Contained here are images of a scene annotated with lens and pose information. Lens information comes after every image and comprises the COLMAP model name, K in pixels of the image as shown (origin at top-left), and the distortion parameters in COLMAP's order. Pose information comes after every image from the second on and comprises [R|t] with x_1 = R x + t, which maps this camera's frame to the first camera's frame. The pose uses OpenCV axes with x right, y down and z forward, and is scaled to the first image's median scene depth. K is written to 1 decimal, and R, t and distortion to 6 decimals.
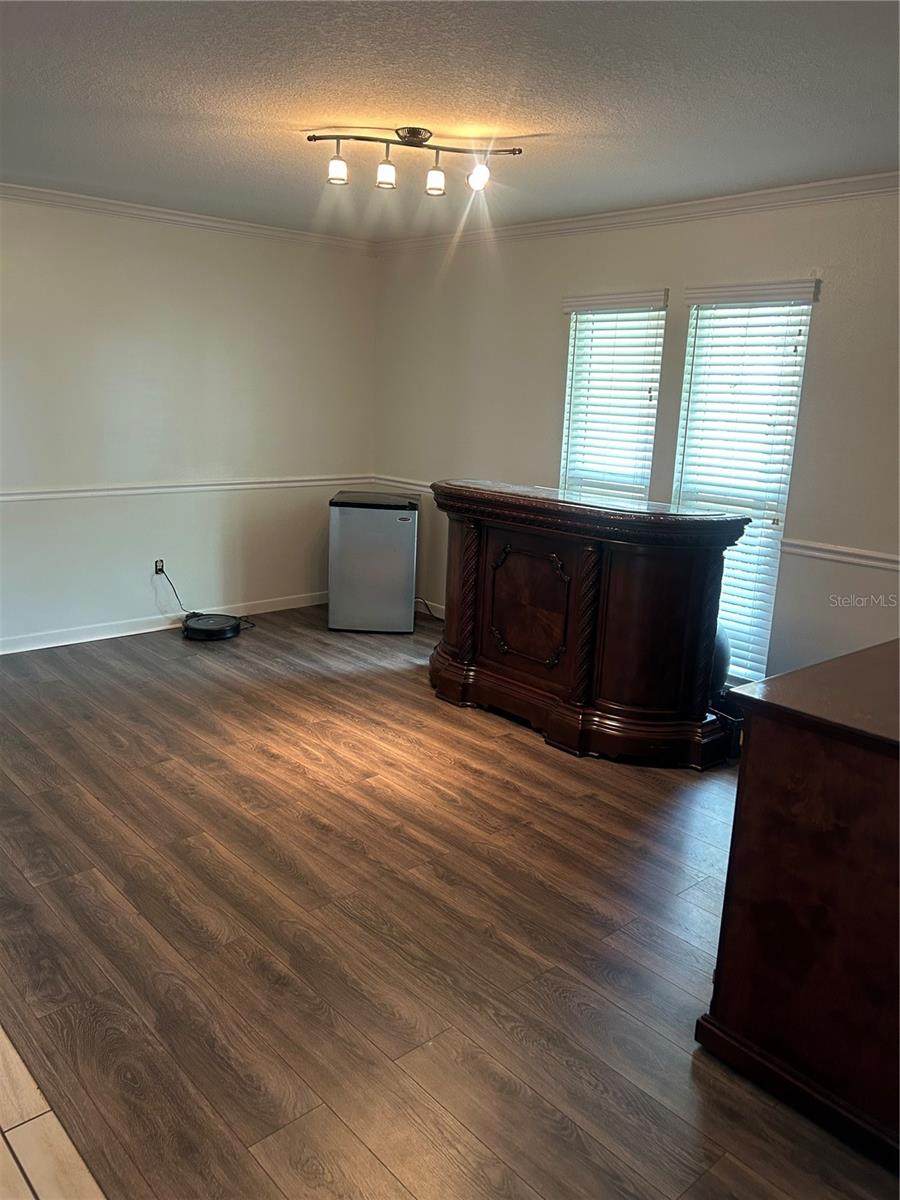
lens RADIAL K [[918.0, 0, 451.4], [0, 918.0, 602.2], [0, 0, 1]] dist [0.042323, -0.006155]
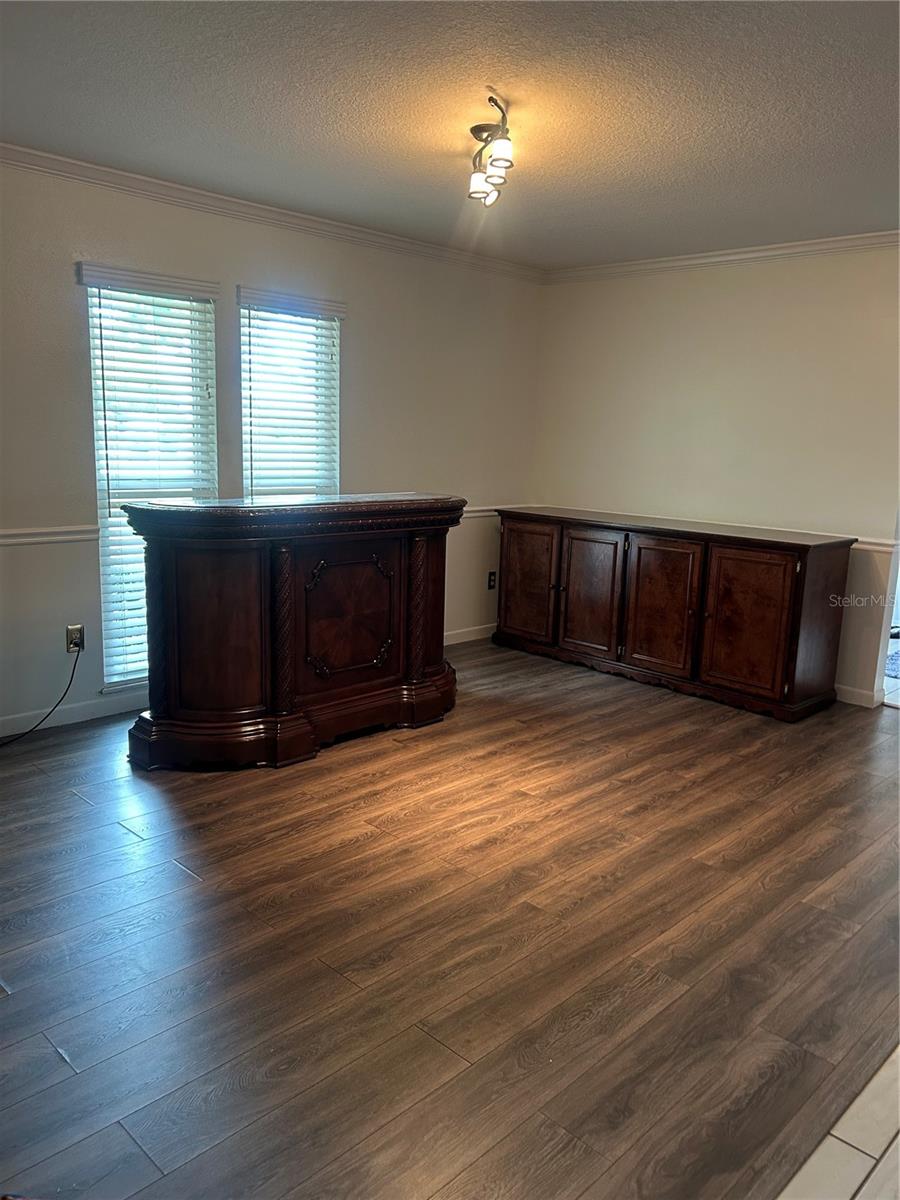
lens RADIAL K [[918.0, 0, 451.4], [0, 918.0, 602.2], [0, 0, 1]] dist [0.042323, -0.006155]
pose [[-0.062639, -0.230331, 0.971094, -0.958154], [0.197539, 0.950894, 0.238282, -0.244932], [-0.978292, 0.206754, -0.014063, 1.017084]]
